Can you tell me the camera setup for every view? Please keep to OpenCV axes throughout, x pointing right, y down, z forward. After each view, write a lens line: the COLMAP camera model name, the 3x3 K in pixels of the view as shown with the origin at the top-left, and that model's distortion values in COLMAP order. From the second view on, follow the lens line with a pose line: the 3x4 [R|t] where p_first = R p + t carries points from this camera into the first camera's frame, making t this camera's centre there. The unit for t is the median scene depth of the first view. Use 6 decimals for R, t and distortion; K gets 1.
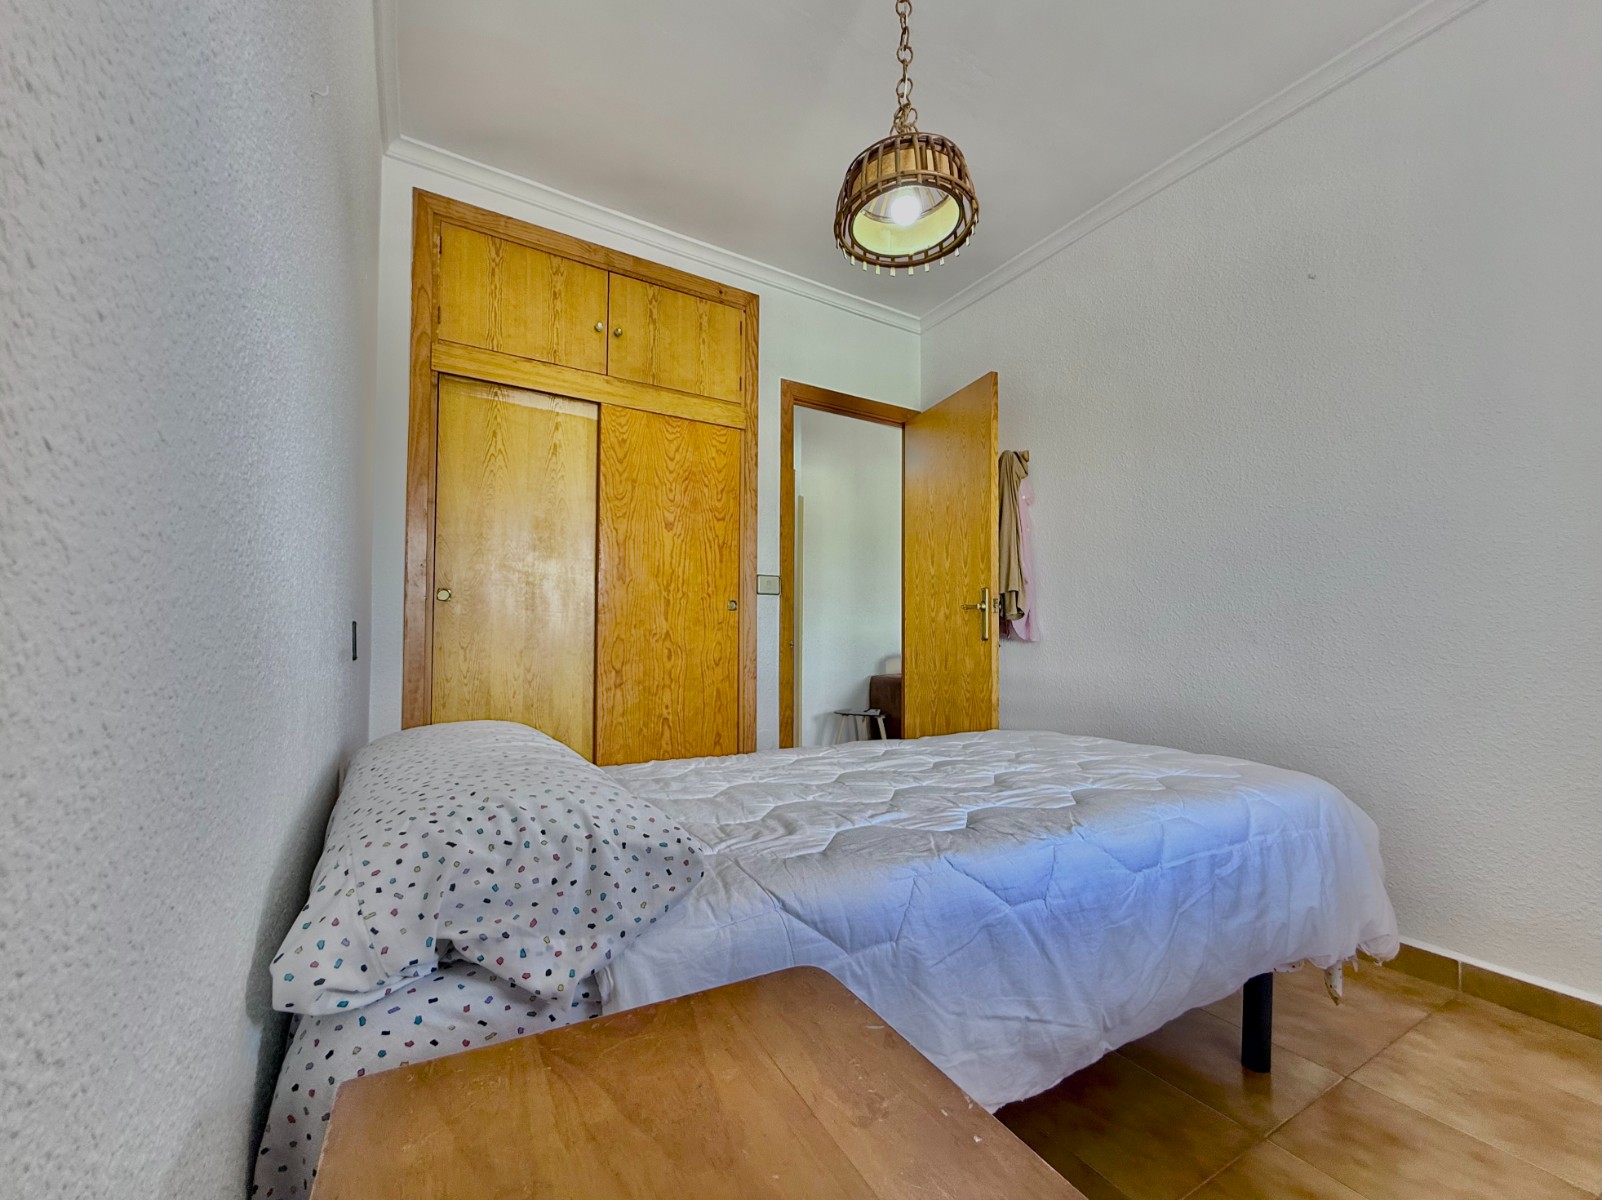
lens RADIAL K [[661.7, 0, 794.4], [0, 661.7, 599.6], [0, 0, 1]] dist [0.001473, -0.000068]
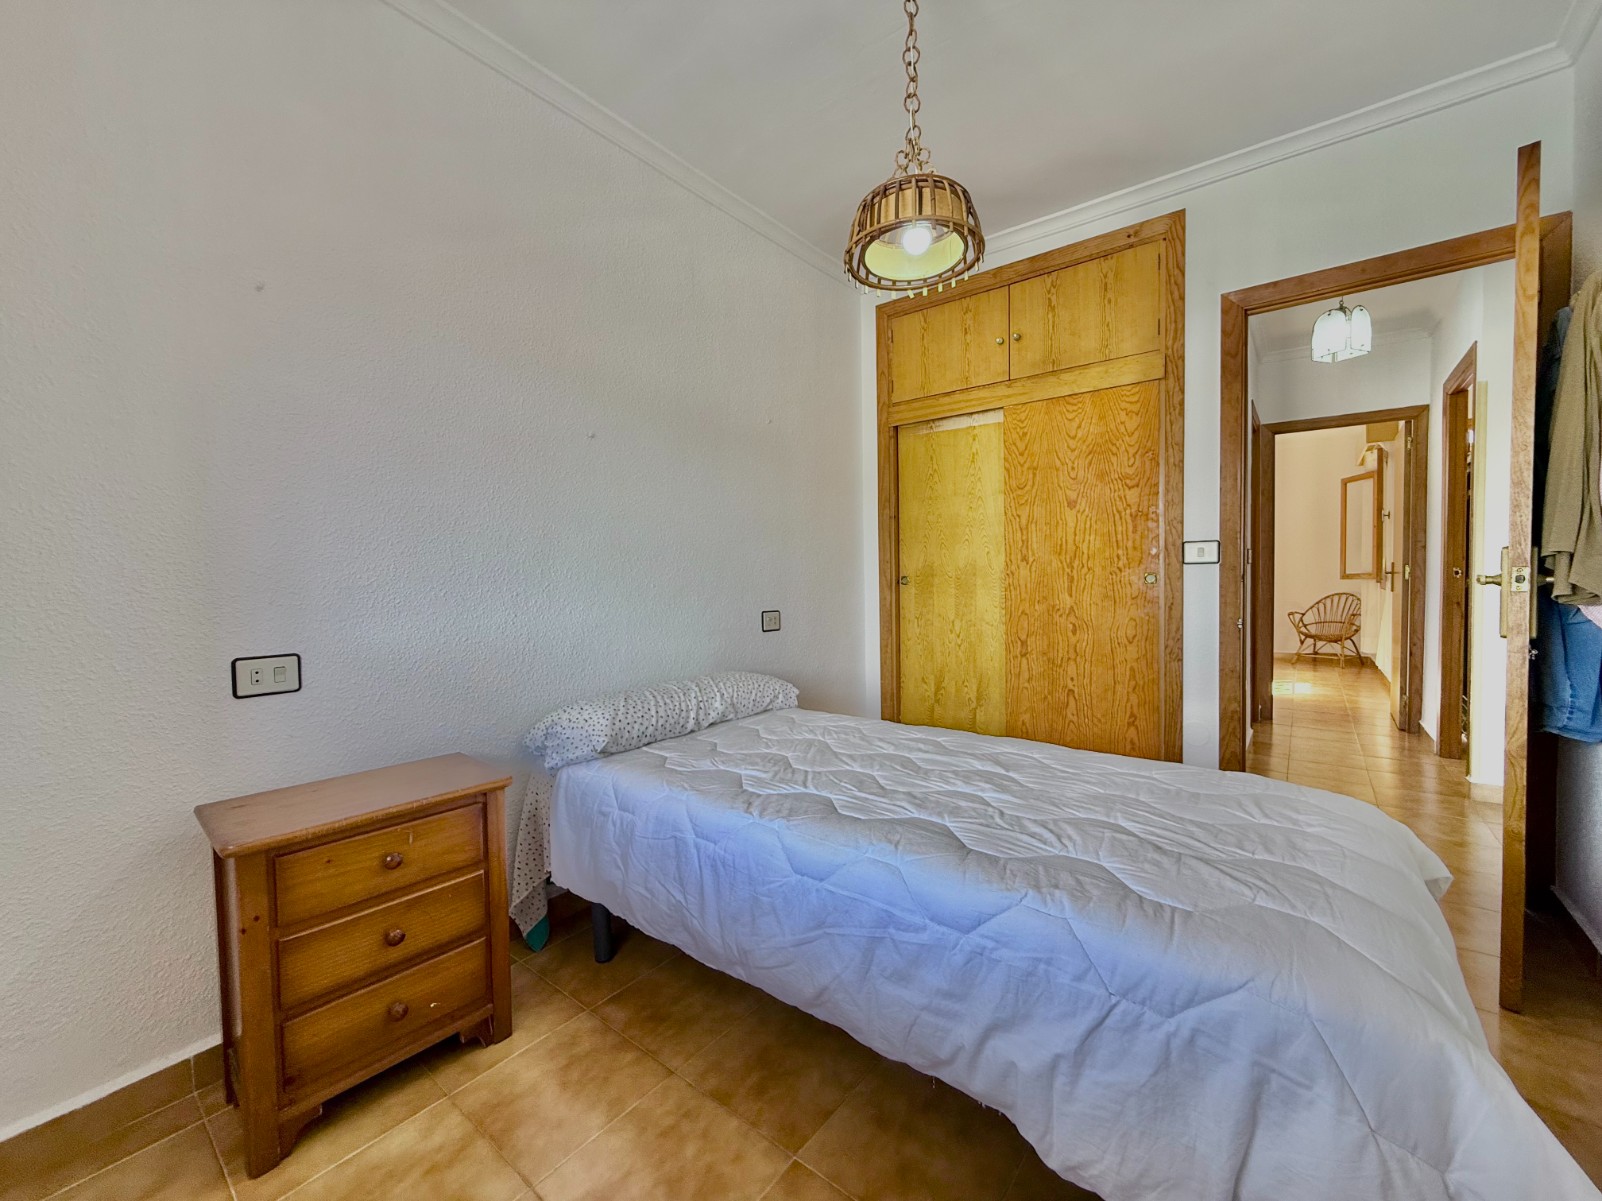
lens RADIAL K [[639.6, 0, 794.4], [0, 639.6, 598.6], [0, 0, 1]] dist [0.000632, -0.000296]
pose [[0.356307, 0.004474, -0.934358, 0.591761], [0.057334, 0.998000, 0.026642, -0.016373], [0.932608, -0.063063, 0.355338, 0.240800]]
